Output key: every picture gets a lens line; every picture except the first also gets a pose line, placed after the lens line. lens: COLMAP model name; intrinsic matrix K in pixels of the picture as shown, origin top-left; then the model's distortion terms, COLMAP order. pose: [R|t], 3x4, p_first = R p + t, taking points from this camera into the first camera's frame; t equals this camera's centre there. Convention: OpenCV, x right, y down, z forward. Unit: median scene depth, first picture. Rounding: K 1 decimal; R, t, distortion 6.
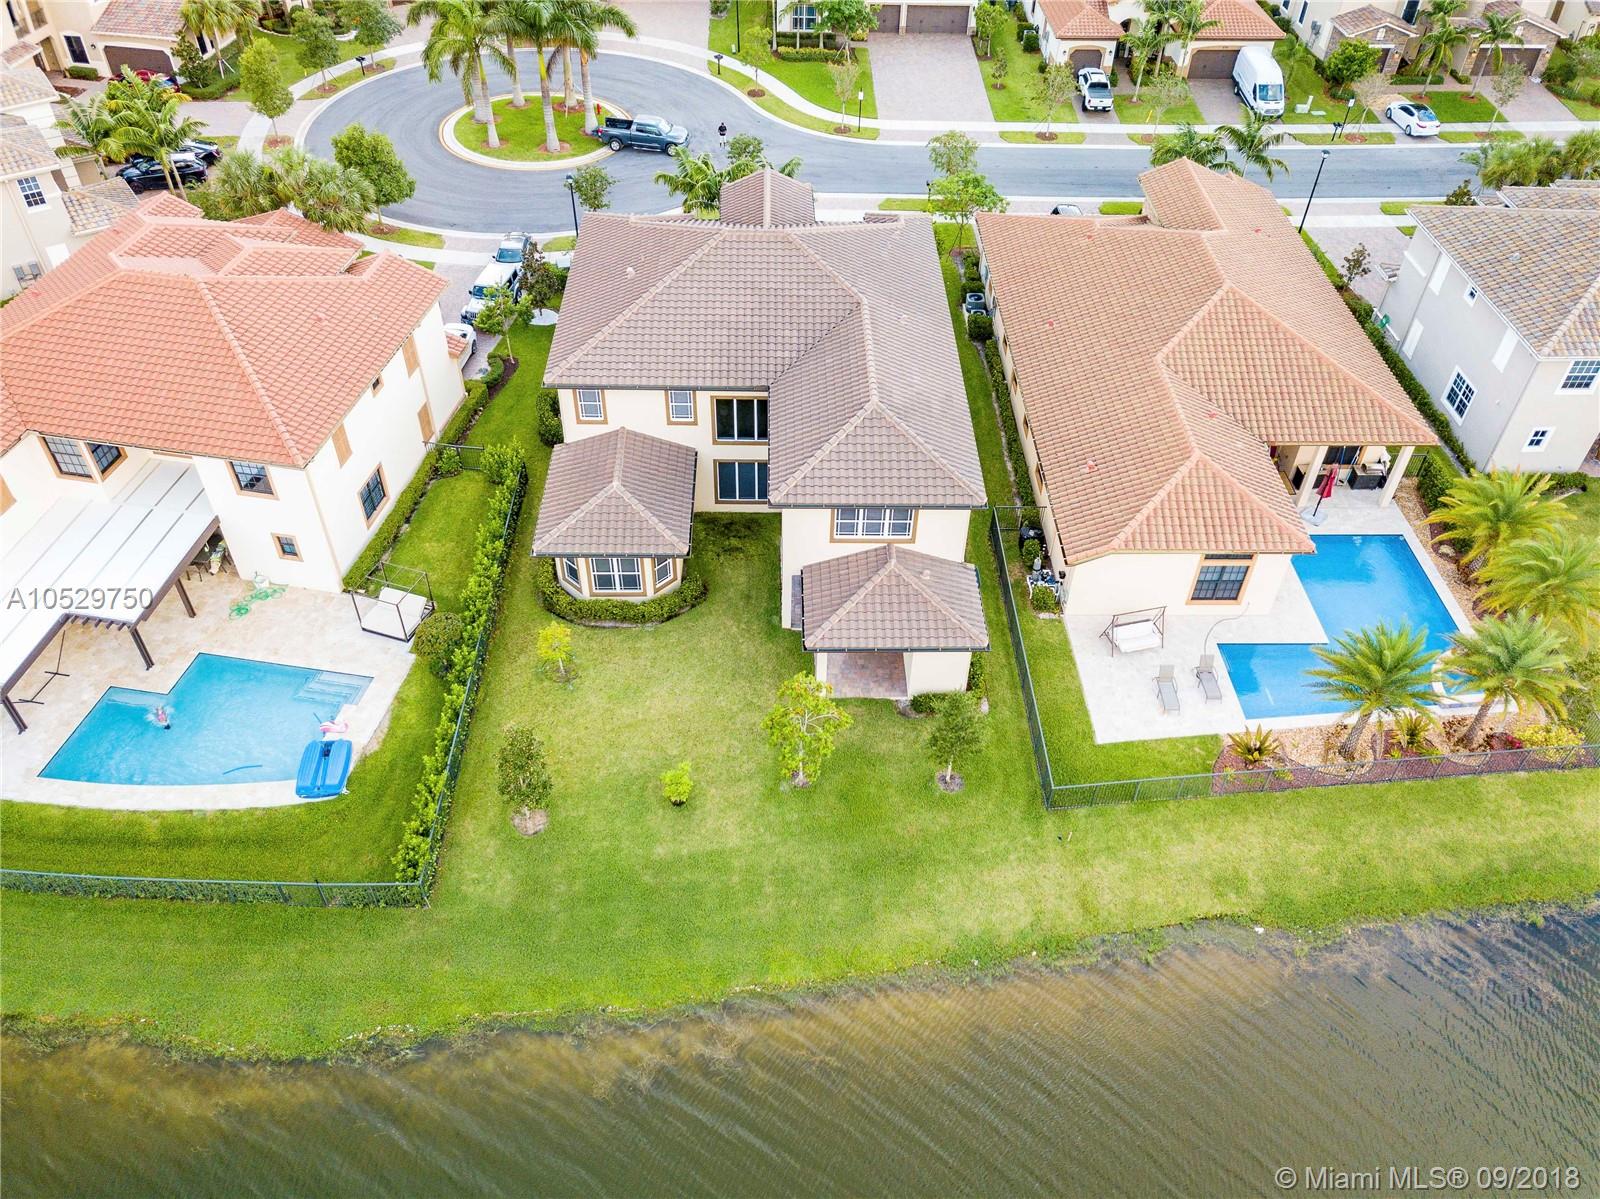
lens RADIAL K [[1205.1, 0, 800.0], [0, 1205.1, 599.5], [0, 0, 1]] dist [0.057267, -0.045407]
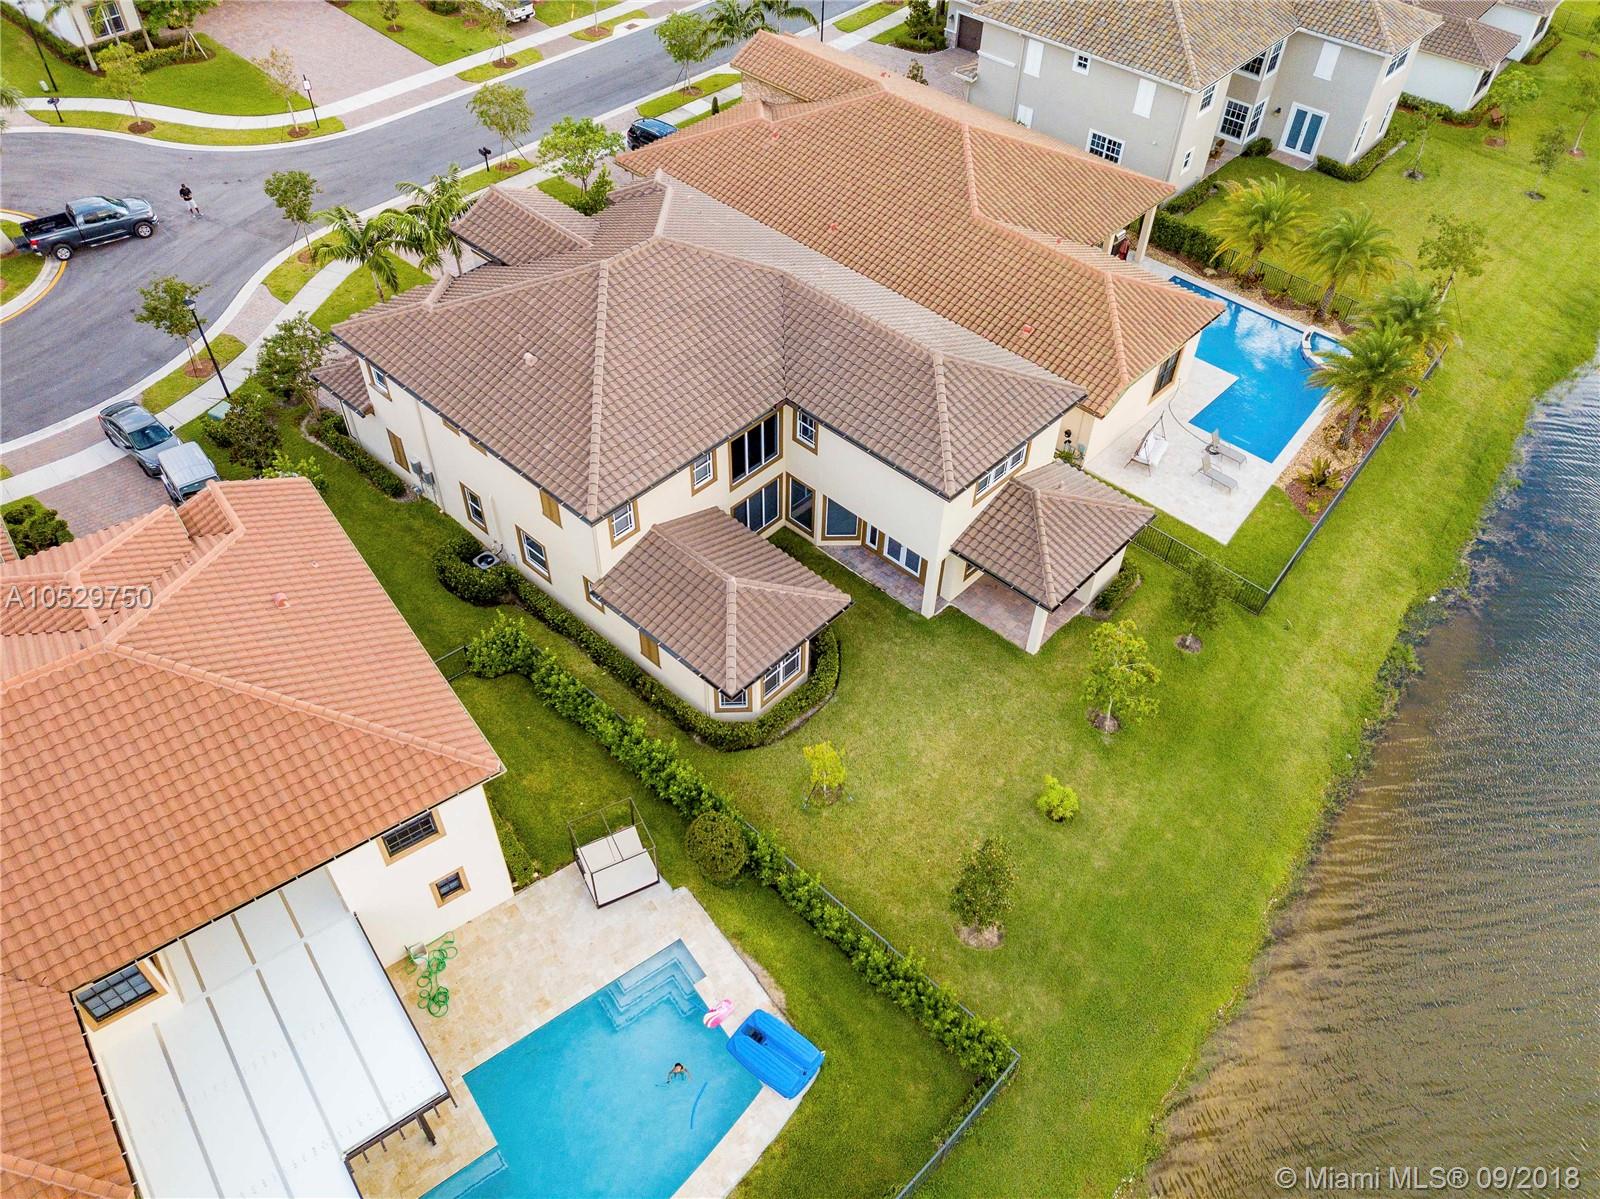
lens RADIAL K [[1205.1, 0, 800.0], [0, 1205.1, 599.5], [0, 0, 1]] dist [0.057267, -0.045407]
pose [[0.697984, -0.527116, 0.484733, -0.523744], [0.484259, 0.846090, 0.222768, -0.242983], [-0.527553, 0.079248, 0.845818, 0.253274]]
